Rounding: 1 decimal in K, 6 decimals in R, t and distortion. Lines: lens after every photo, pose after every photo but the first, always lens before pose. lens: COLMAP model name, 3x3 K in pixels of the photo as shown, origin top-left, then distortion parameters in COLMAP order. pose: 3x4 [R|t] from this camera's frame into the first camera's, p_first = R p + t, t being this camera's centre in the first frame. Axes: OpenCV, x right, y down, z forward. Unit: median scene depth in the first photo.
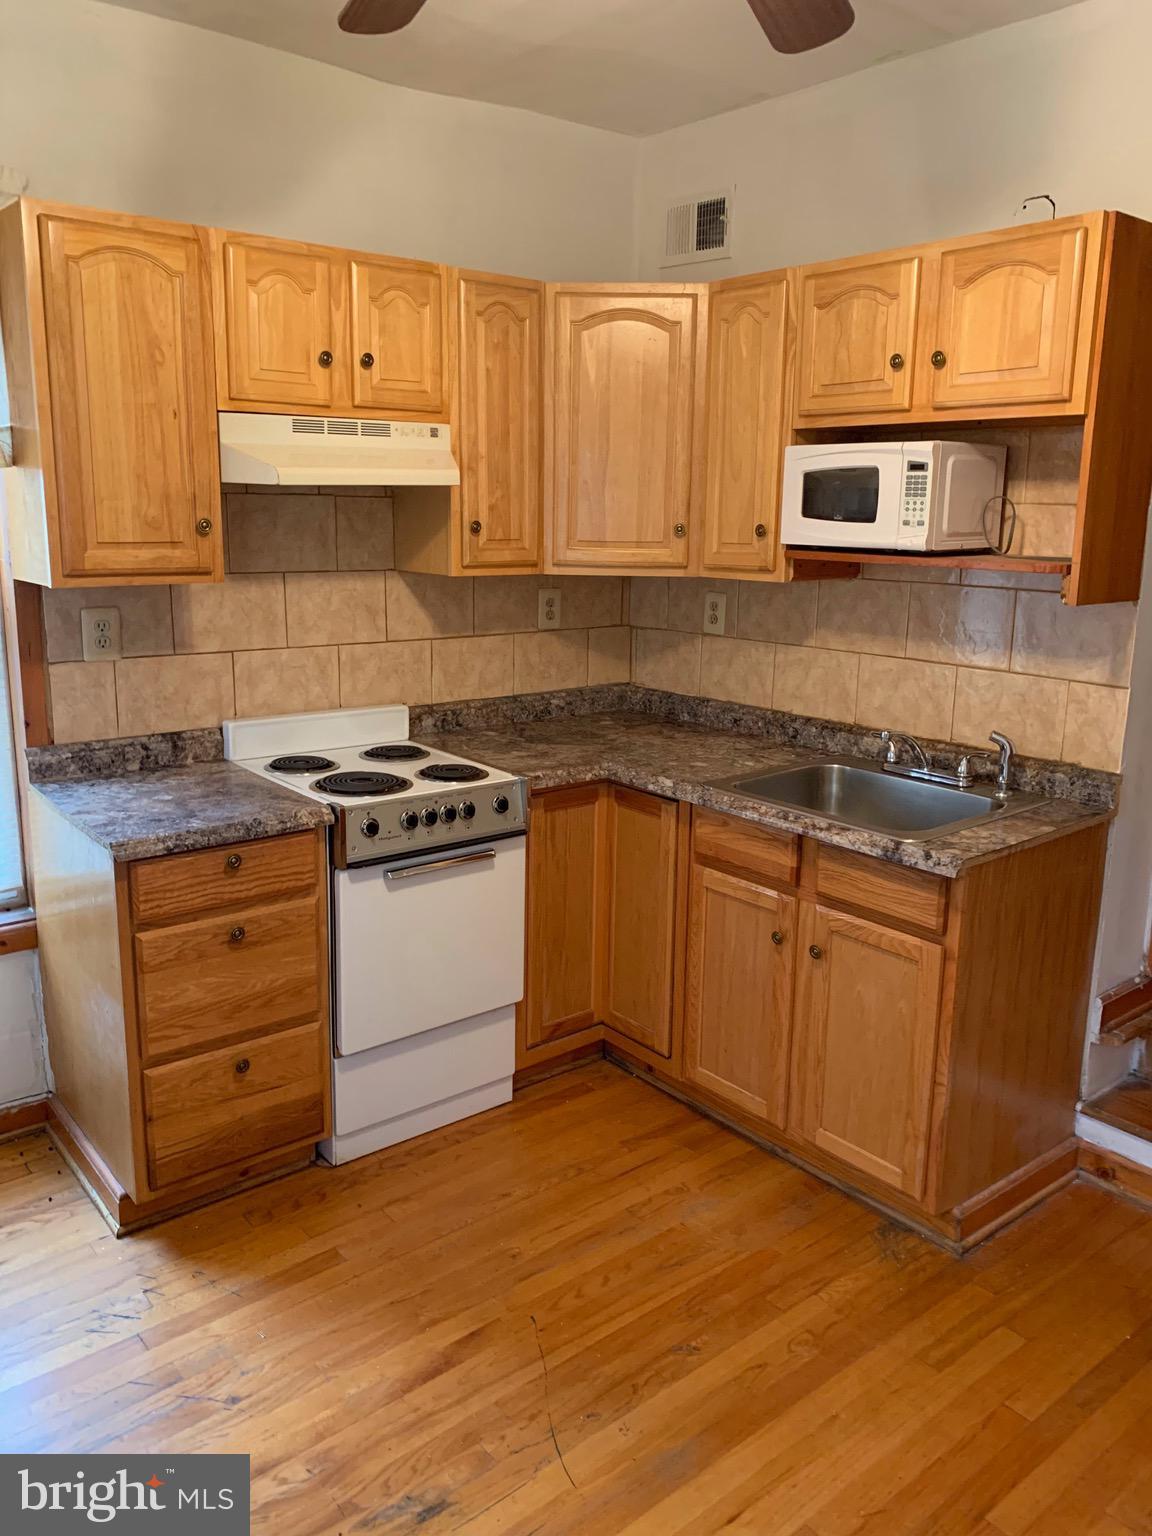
lens RADIAL K [[1156.5, 0, 576.4], [0, 1156.5, 749.1], [0, 0, 1]] dist [-0.004094, -0.003543]
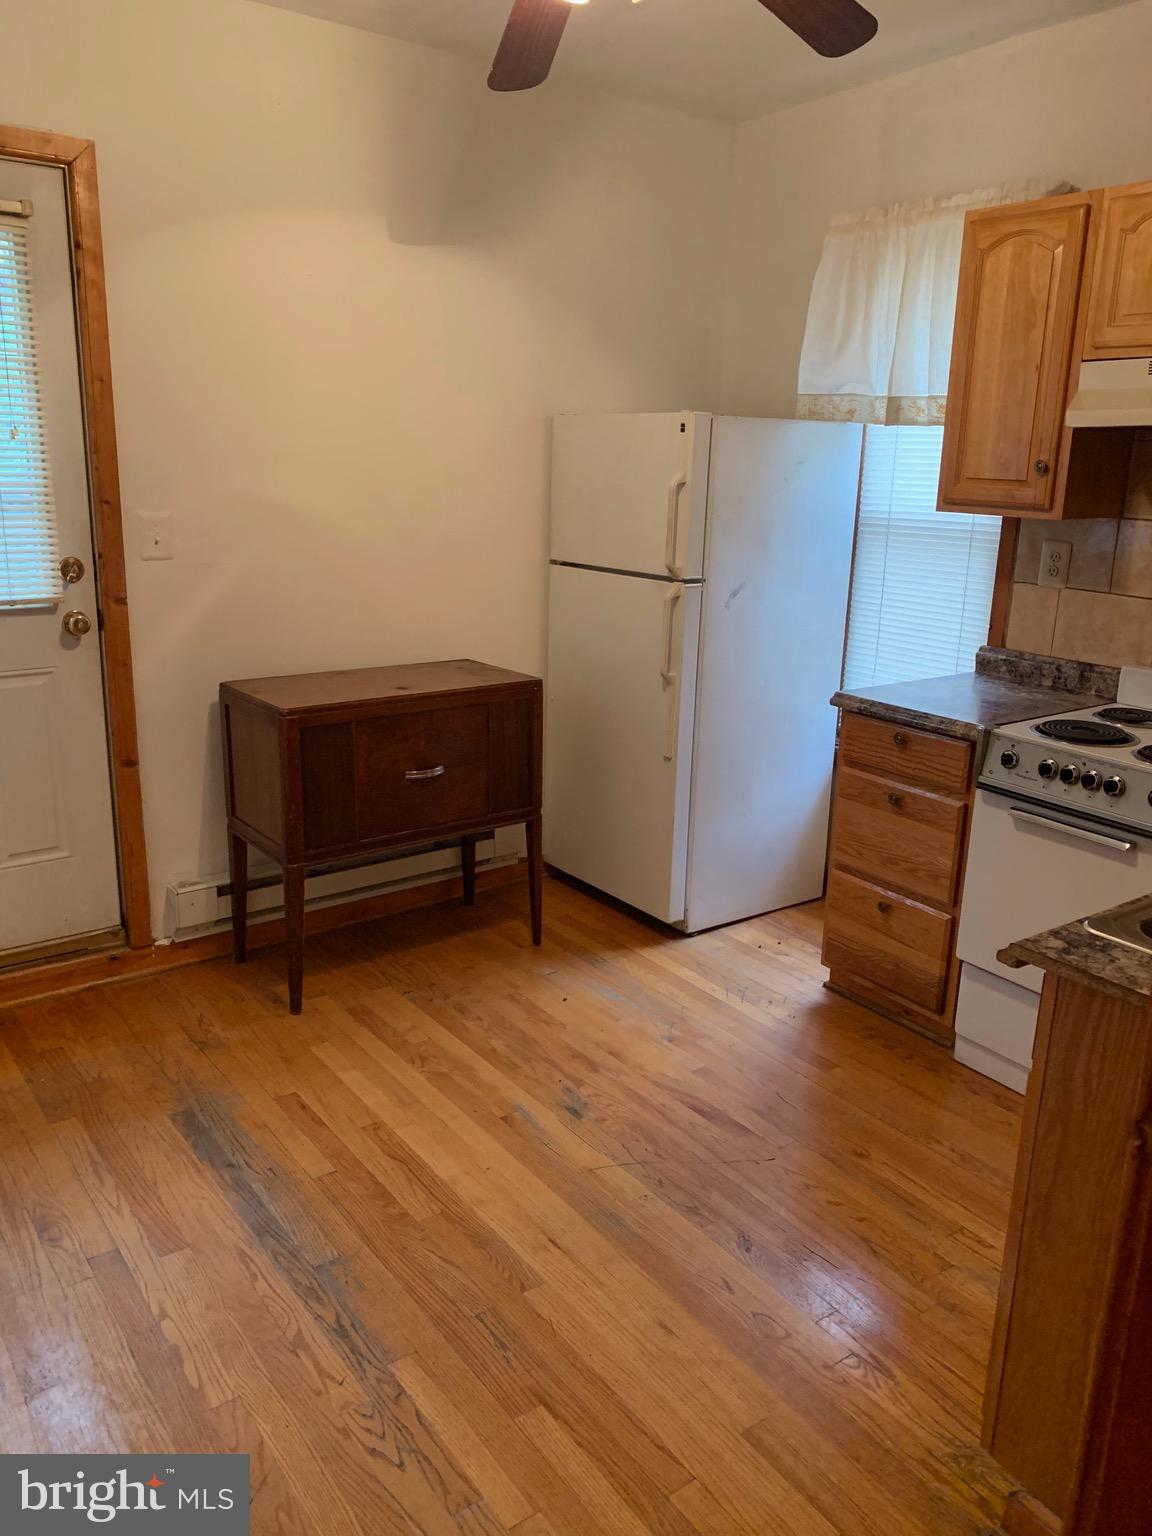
lens RADIAL K [[1172.9, 0, 596.6], [0, 1172.9, 759.9], [0, 0, 1]] dist [0.006291, -0.002519]
pose [[-0.042853, 0.243730, -0.968896, 0.860752], [-0.234800, 0.940168, 0.246888, -0.104878], [0.971099, 0.238077, 0.016939, 0.622909]]
